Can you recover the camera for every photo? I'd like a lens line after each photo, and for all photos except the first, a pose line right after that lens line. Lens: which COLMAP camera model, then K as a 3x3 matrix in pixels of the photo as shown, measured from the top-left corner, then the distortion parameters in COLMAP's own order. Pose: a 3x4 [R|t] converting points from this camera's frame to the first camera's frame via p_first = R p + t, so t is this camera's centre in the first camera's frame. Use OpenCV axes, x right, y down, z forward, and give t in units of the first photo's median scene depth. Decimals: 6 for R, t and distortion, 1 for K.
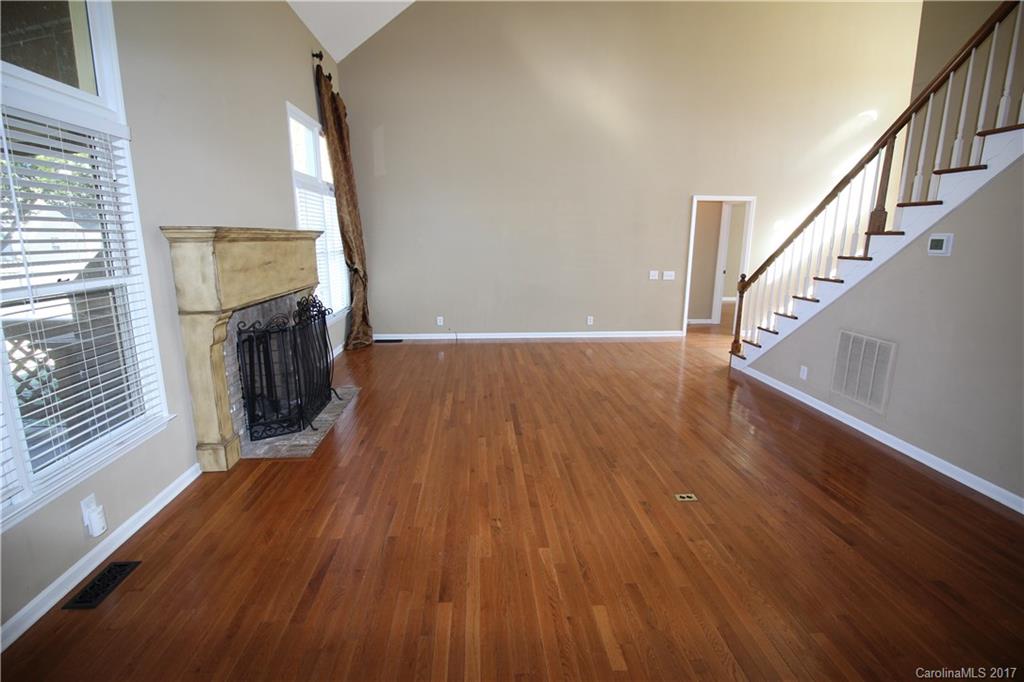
lens RADIAL K [[479.6, 0, 511.5], [0, 479.6, 337.5], [0, 0, 1]] dist [-0.007802, -0.001121]
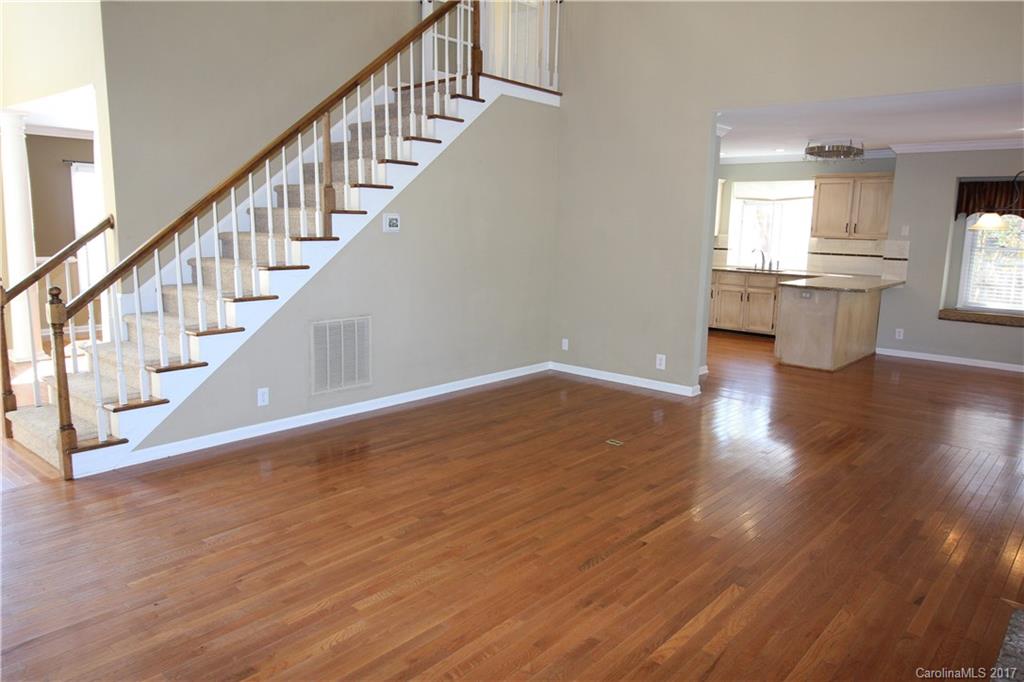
lens RADIAL K [[694.6, 0, 506.8], [0, 694.6, 338.0], [0, 0, 1]] dist [0.009760, -0.000137]
pose [[-0.689566, -0.147597, 0.709023, -0.498528], [0.122710, 0.941045, 0.315240, -0.380888], [-0.713751, 0.304383, -0.630801, 1.723164]]
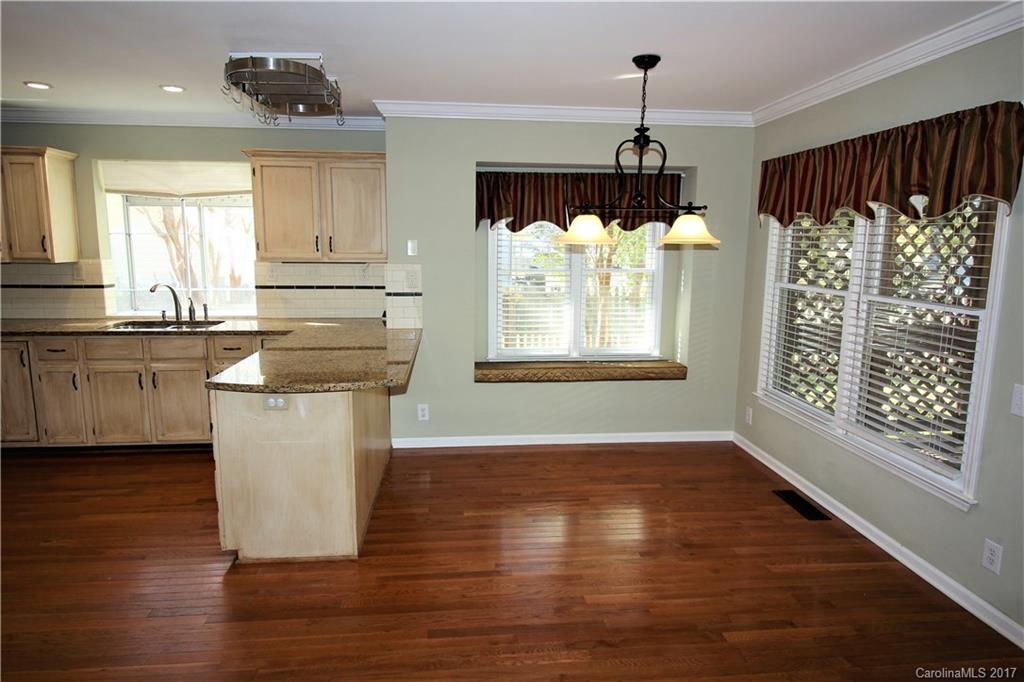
lens RADIAL K [[595.4, 0, 512.7], [0, 595.4, 333.3], [0, 0, 1]] dist [-0.000760, 0.000323]
pose [[-0.999460, -0.021346, -0.024993, 0.088877], [-0.028770, 0.935854, 0.351210, -0.099177], [0.015893, 0.351740, -0.935963, 0.438296]]
